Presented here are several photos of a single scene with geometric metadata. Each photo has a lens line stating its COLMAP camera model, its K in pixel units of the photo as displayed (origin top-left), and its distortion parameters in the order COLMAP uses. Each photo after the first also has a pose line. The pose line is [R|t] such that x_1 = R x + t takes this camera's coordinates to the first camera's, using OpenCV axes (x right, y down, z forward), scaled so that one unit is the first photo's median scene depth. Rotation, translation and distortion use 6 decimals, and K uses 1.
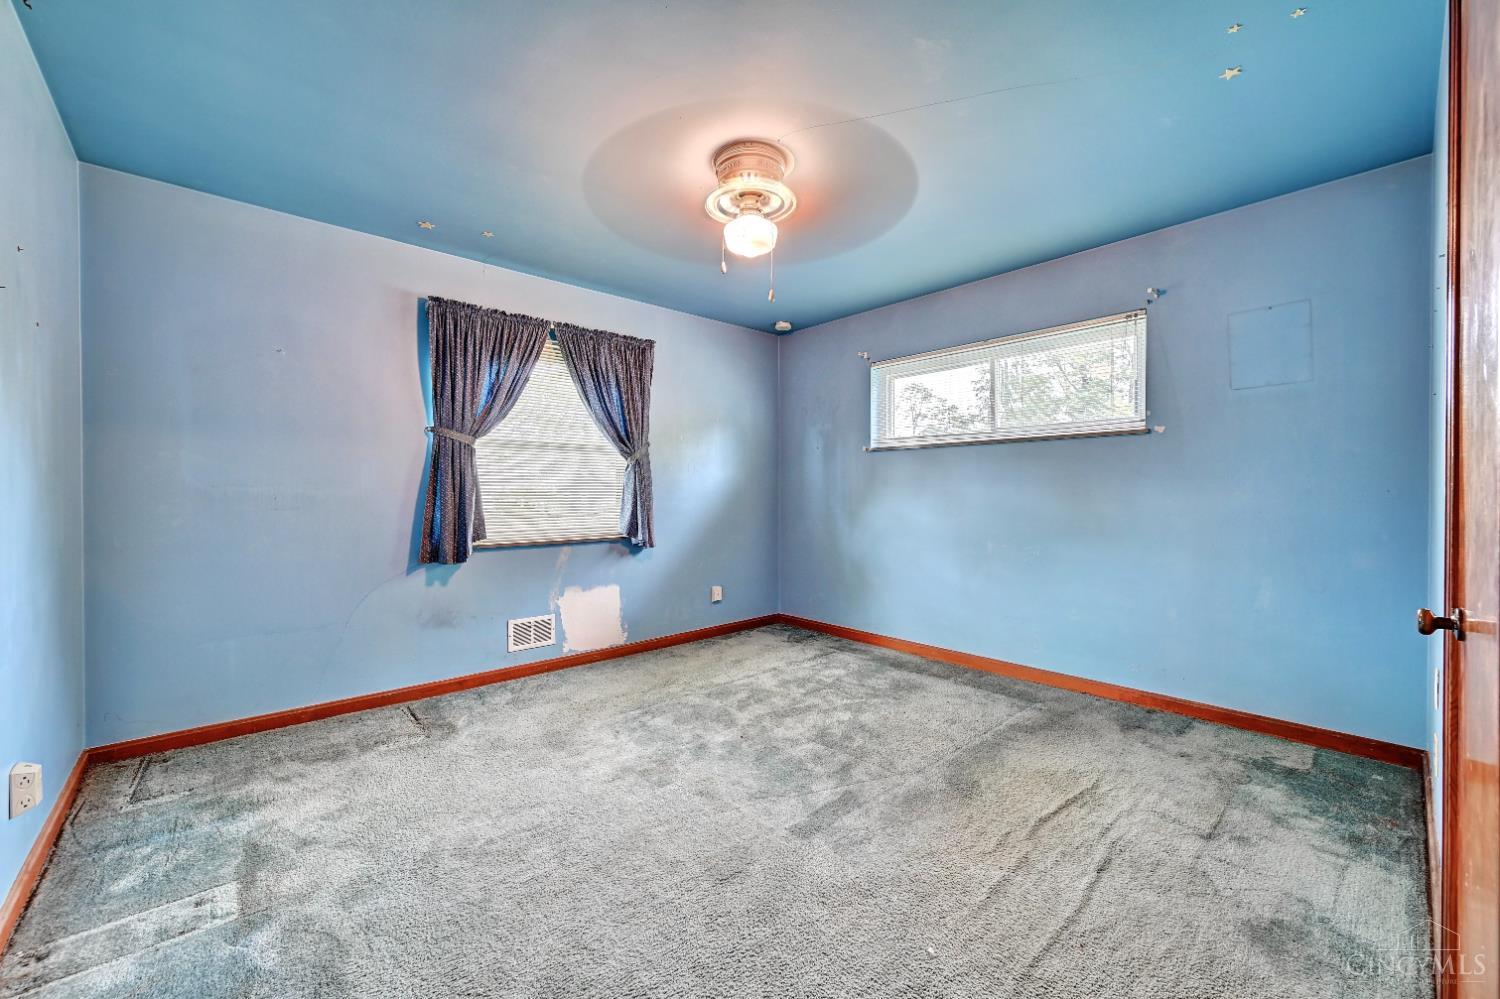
lens RADIAL K [[589.0, 0, 750.0], [0, 589.0, 499.5], [0, 0, 1]] dist [-0.001264, -0.000020]
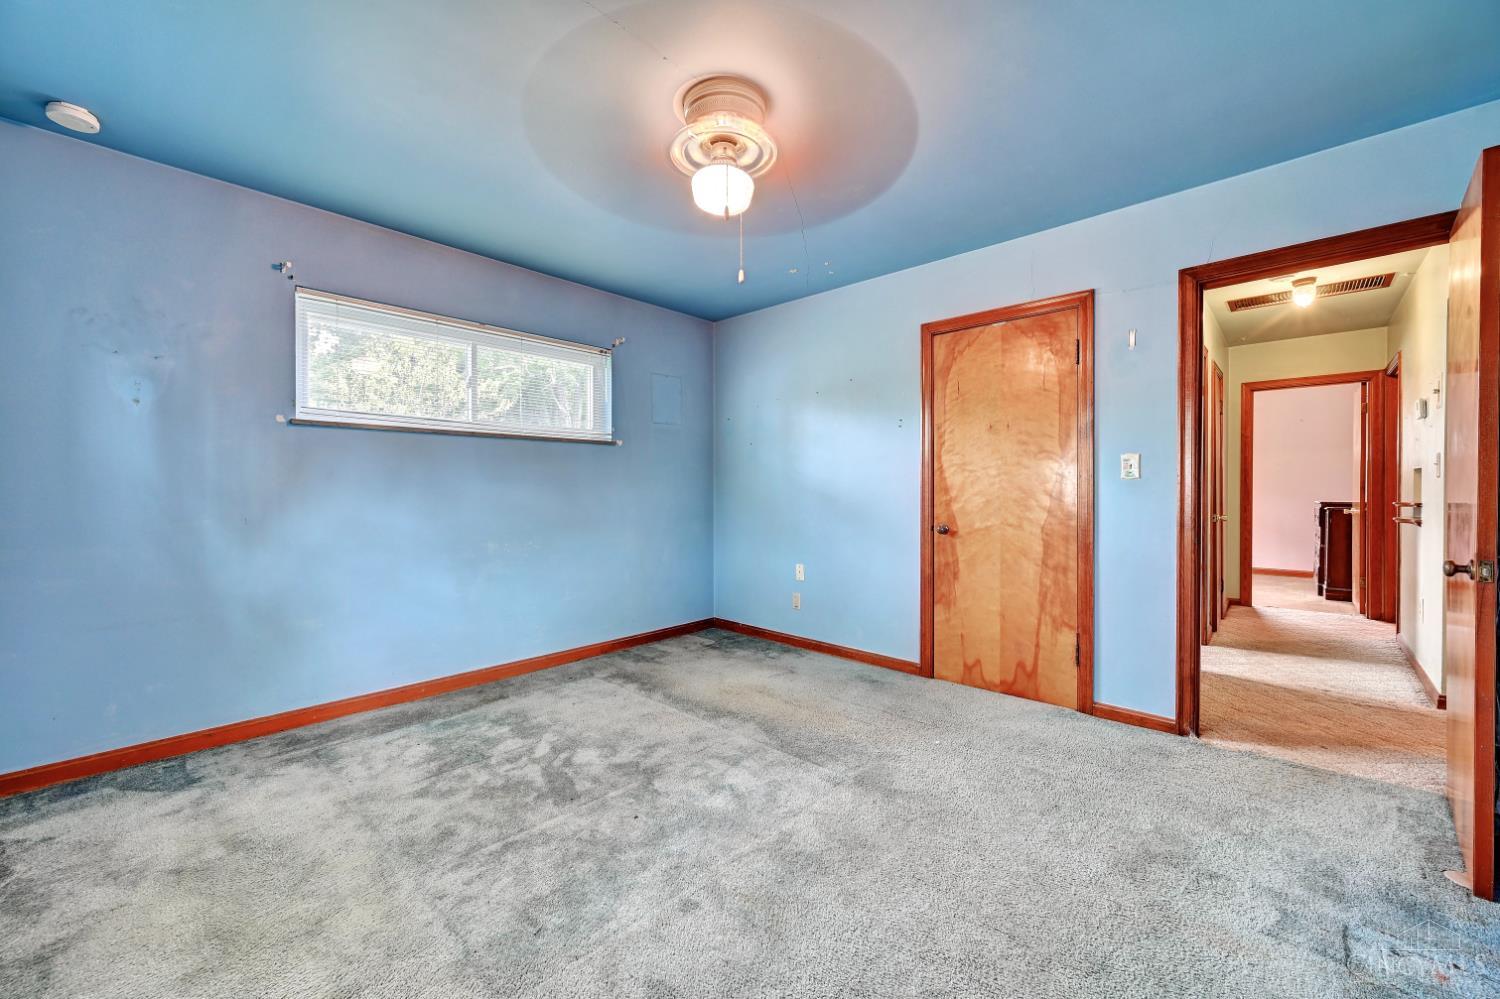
lens RADIAL K [[589.0, 0, 750.0], [0, 589.0, 499.5], [0, 0, 1]] dist [-0.001264, -0.000020]
pose [[-0.090617, -0.015233, 0.995769, -0.638021], [0.011481, 0.999801, 0.016339, -0.007167], [-0.995820, 0.012913, -0.090424, 0.769963]]
